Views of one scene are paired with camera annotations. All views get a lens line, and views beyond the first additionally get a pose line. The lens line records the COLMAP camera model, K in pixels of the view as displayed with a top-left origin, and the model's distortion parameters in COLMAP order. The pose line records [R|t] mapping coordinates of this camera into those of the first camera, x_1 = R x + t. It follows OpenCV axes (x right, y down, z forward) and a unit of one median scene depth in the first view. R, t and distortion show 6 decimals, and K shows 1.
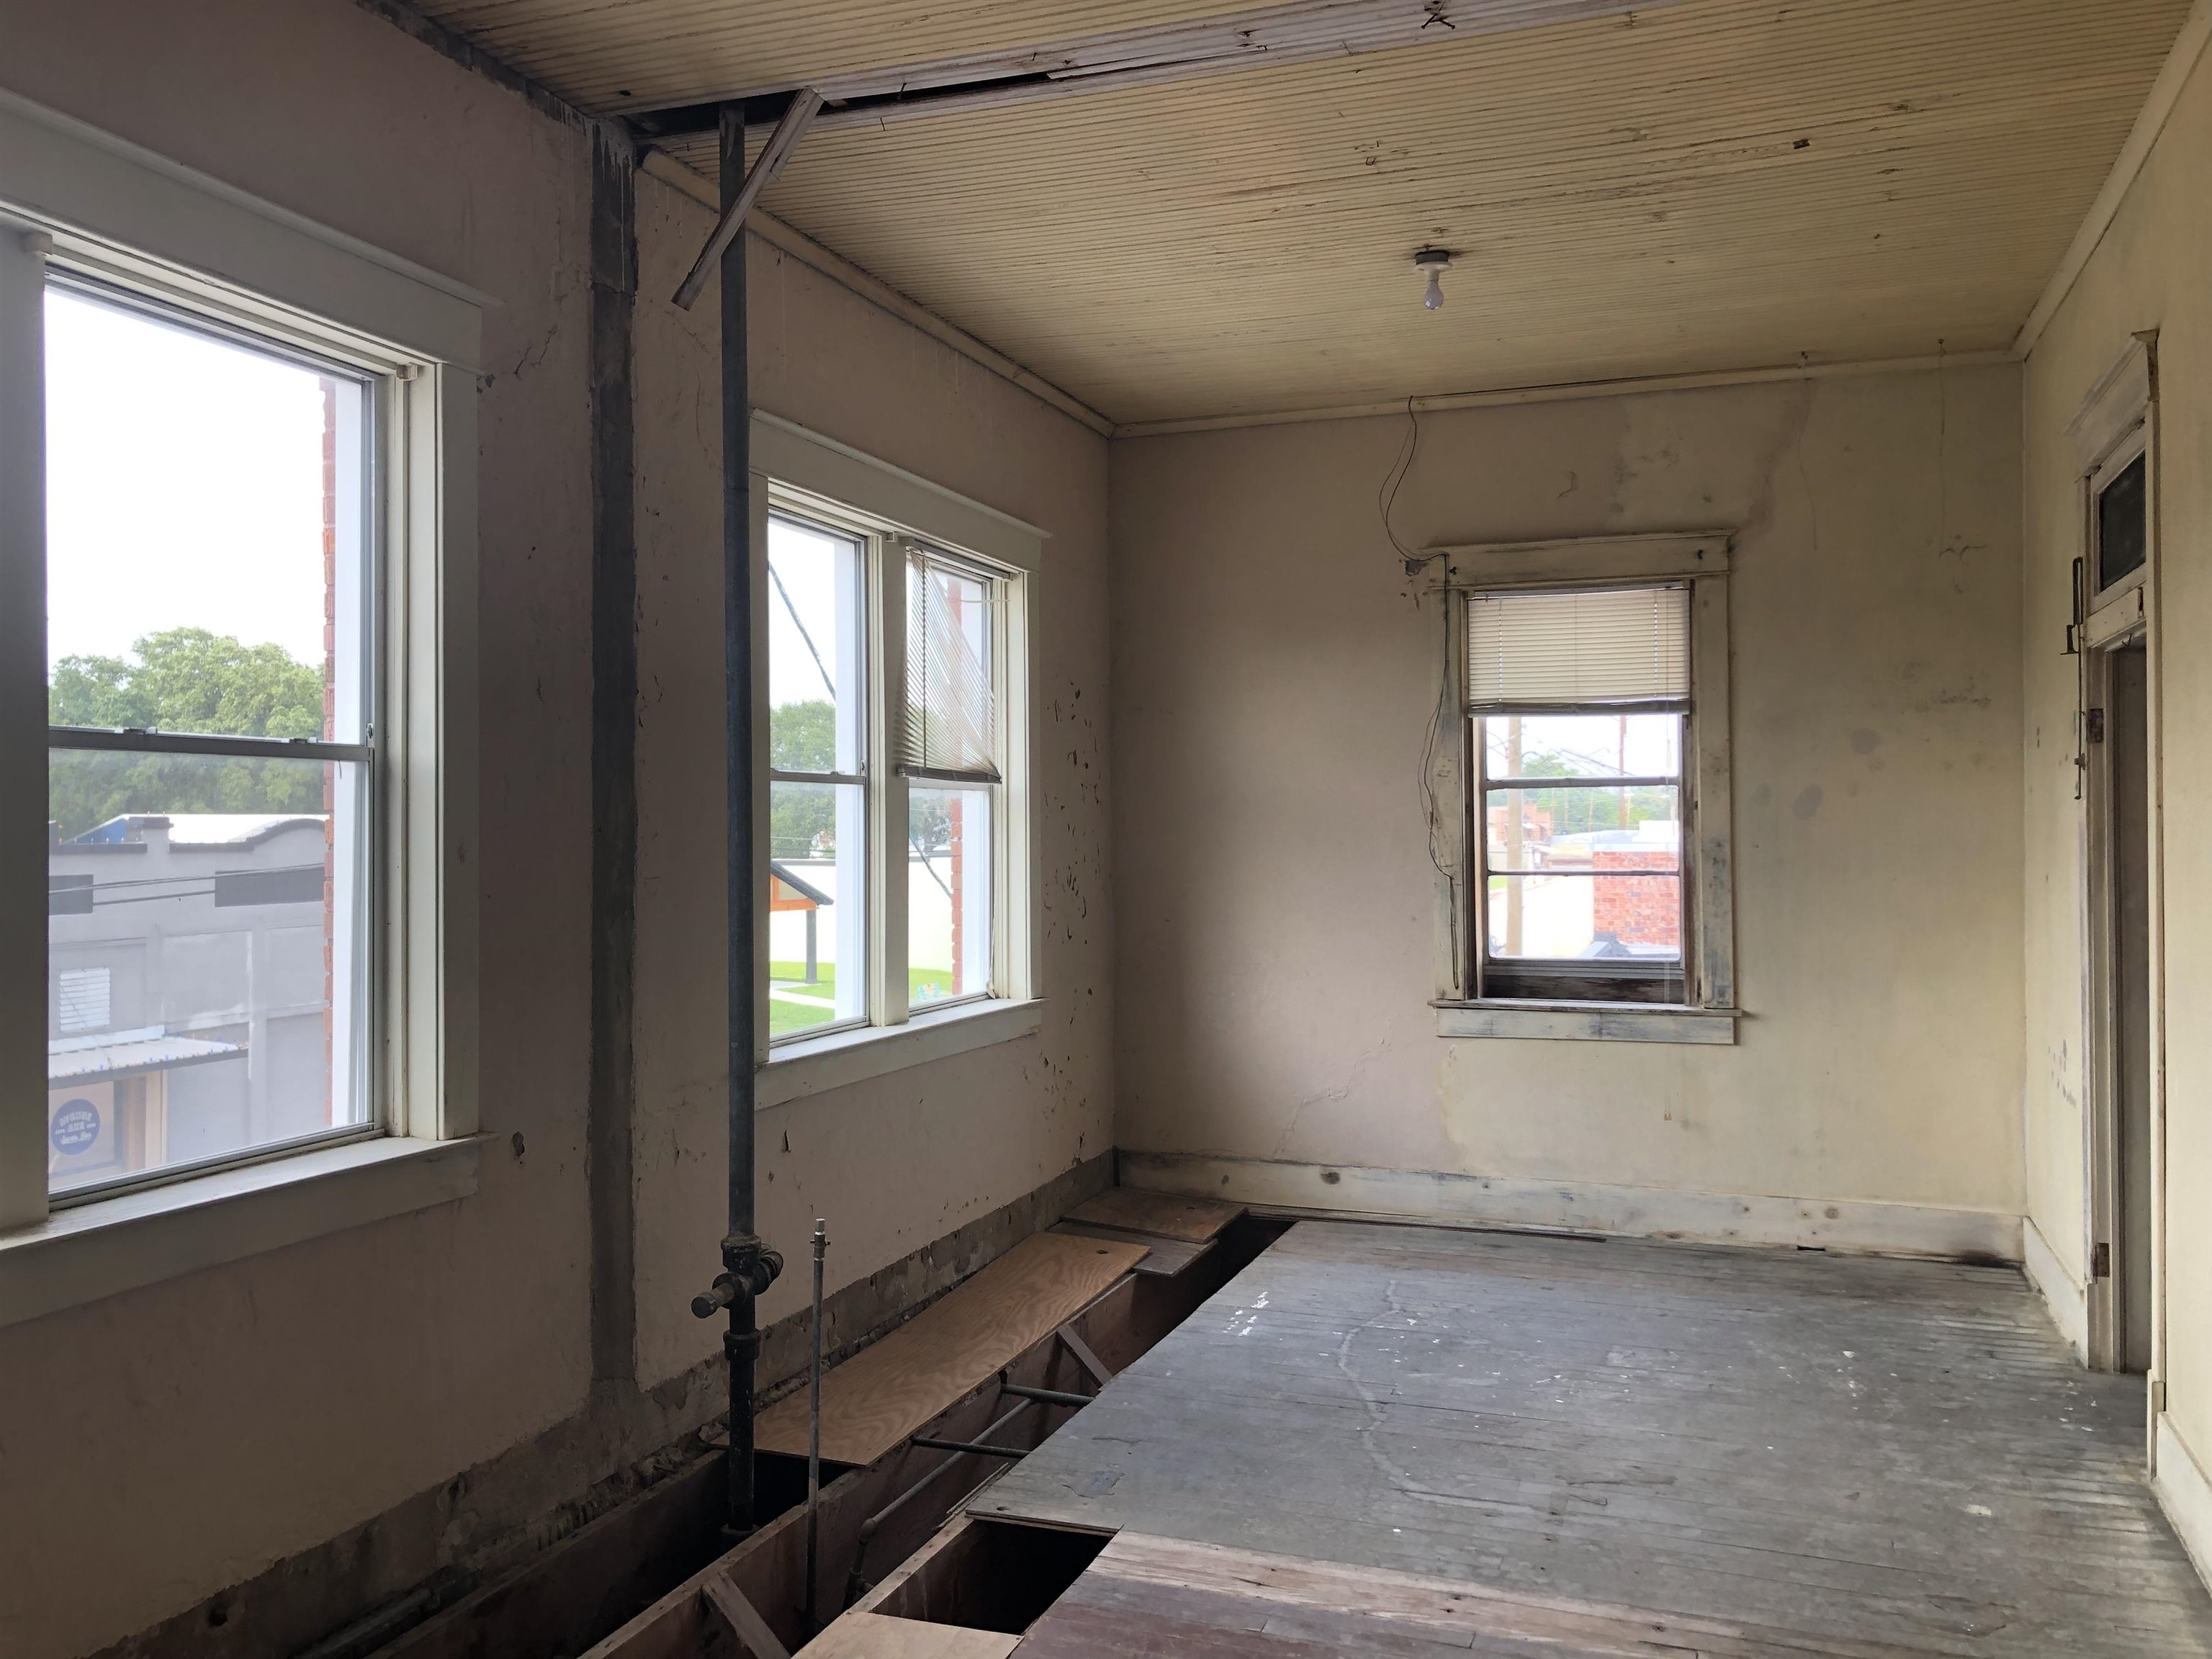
lens RADIAL K [[1820.5, 0, 1123.0], [0, 1820.5, 824.4], [0, 0, 1]] dist [0.039186, -0.046373]
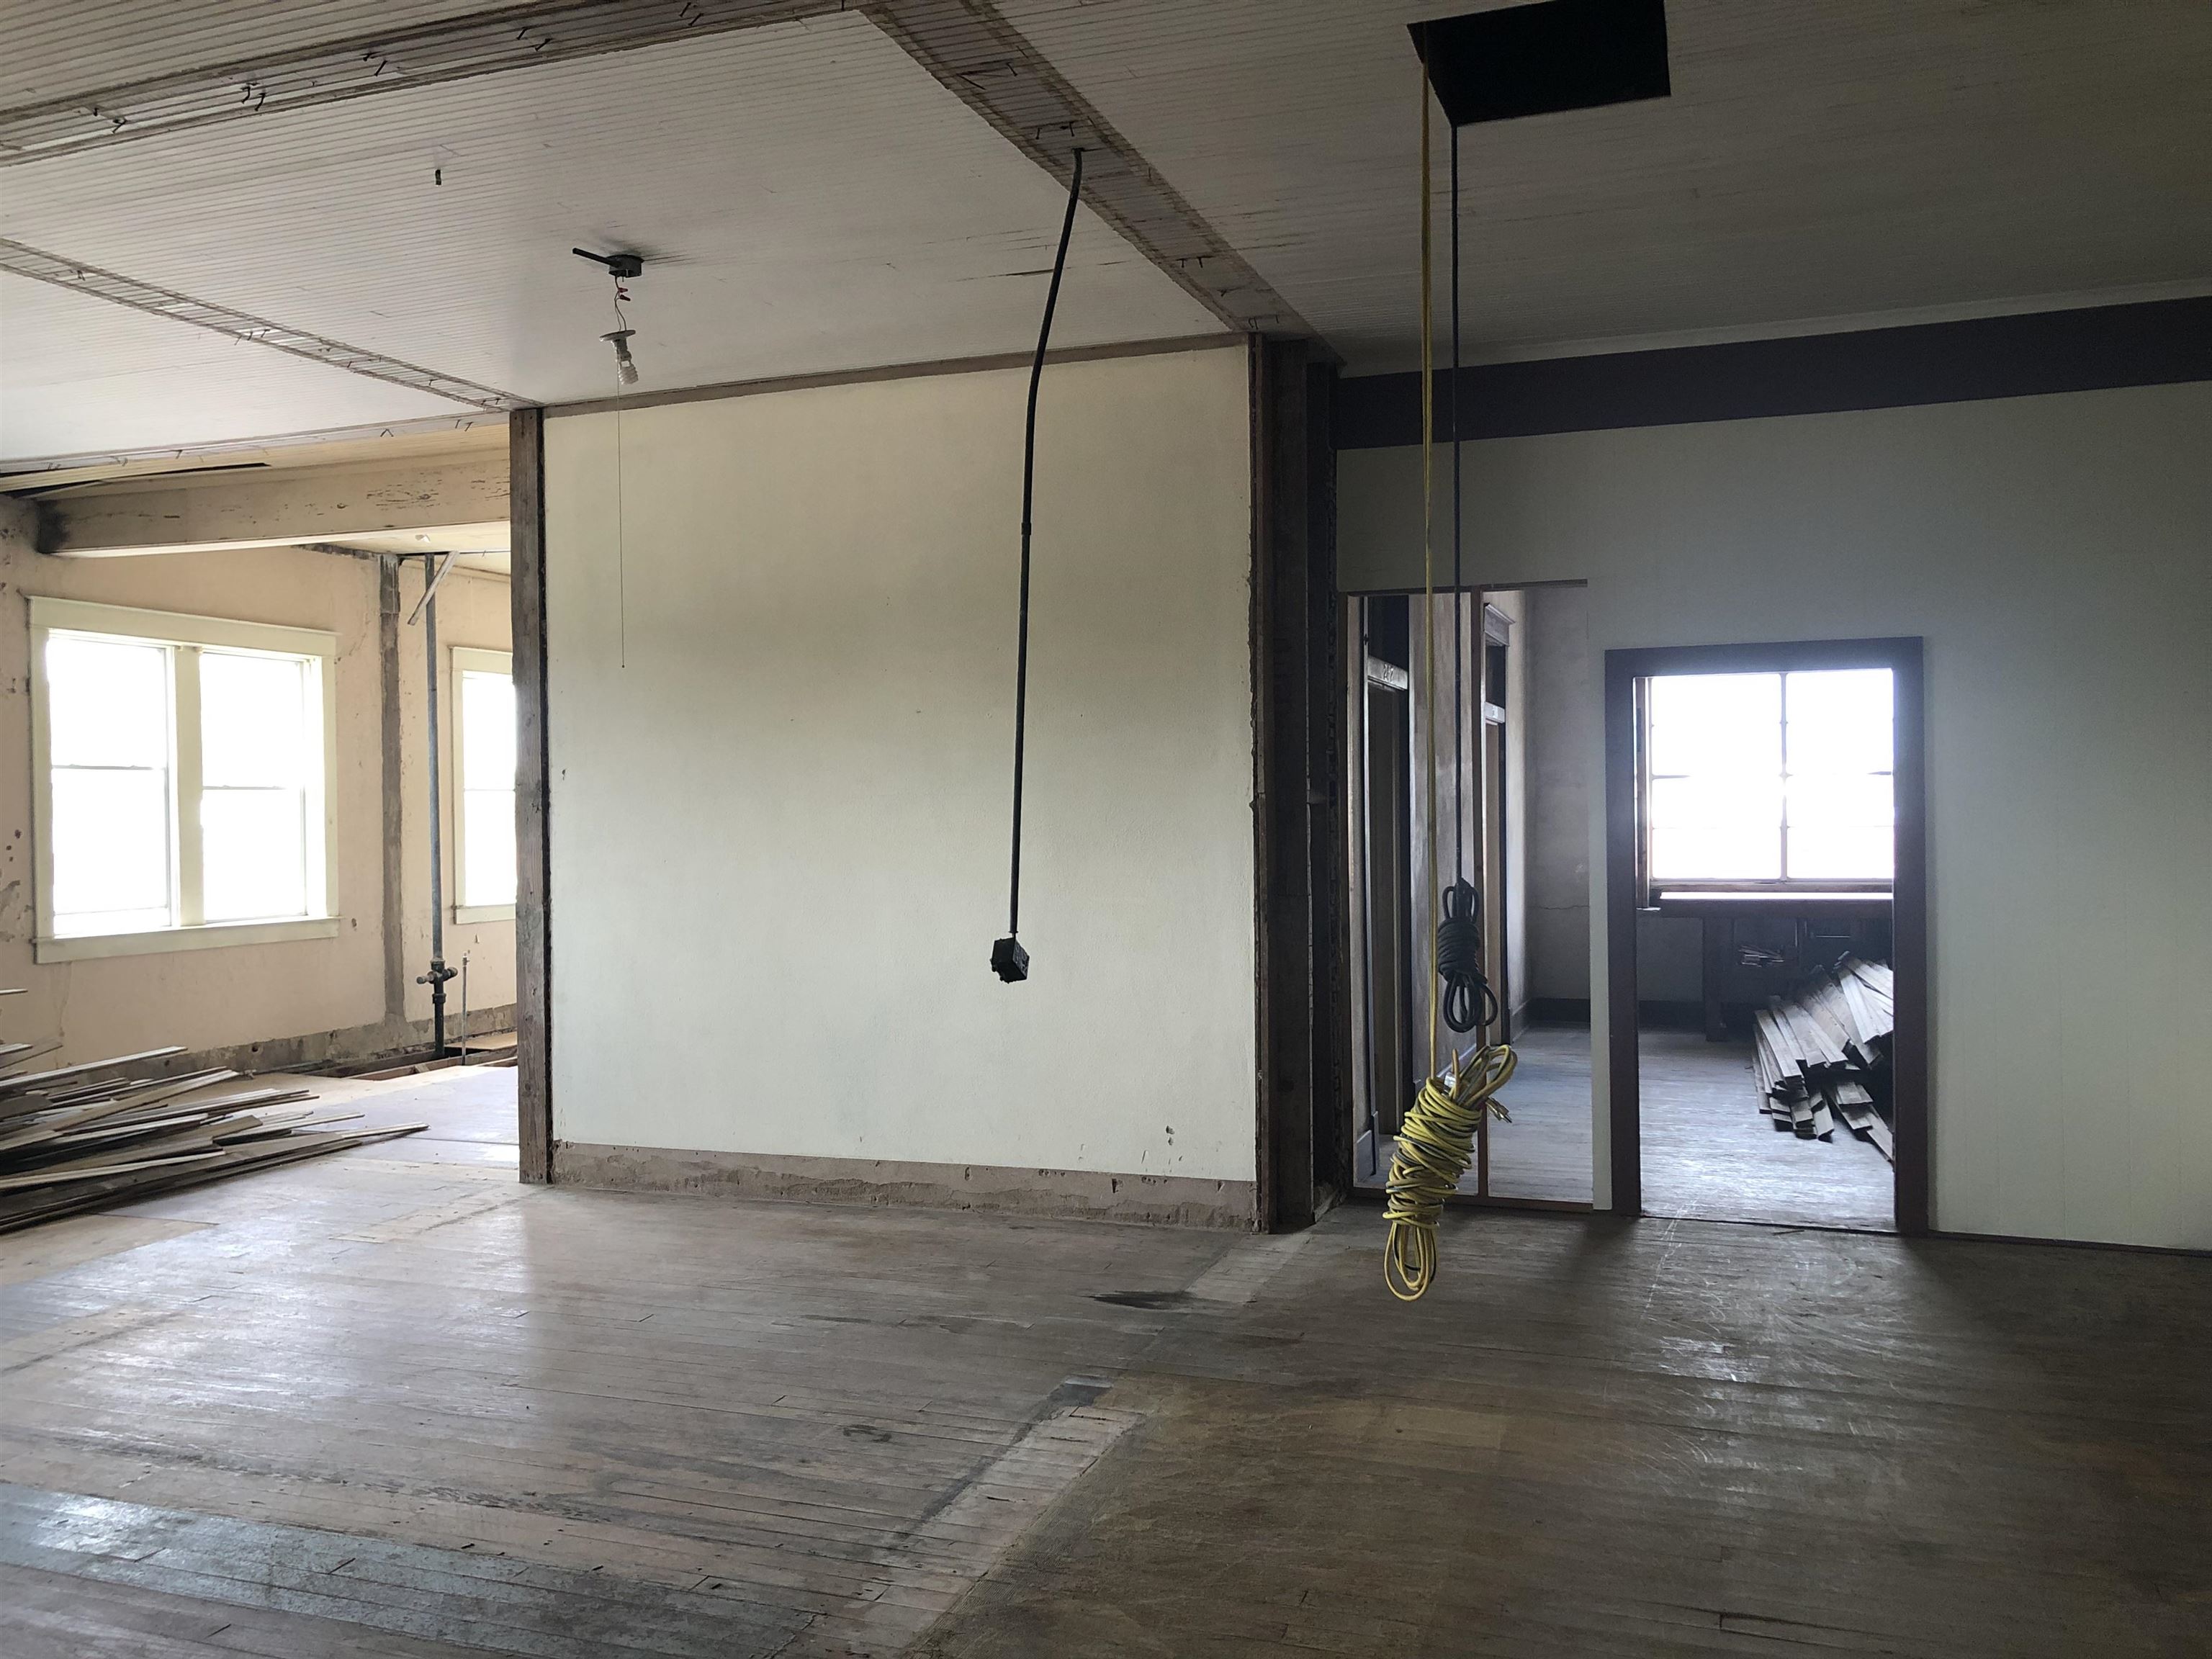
lens RADIAL K [[1820.5, 0, 1084.5], [0, 1820.5, 833.2], [0, 0, 1]] dist [0.039186, -0.046373]
pose [[0.999864, -0.007213, -0.014858, 0.810361], [0.007446, 0.999849, 0.015686, -0.002007], [0.014742, -0.015794, 0.999767, -1.746841]]
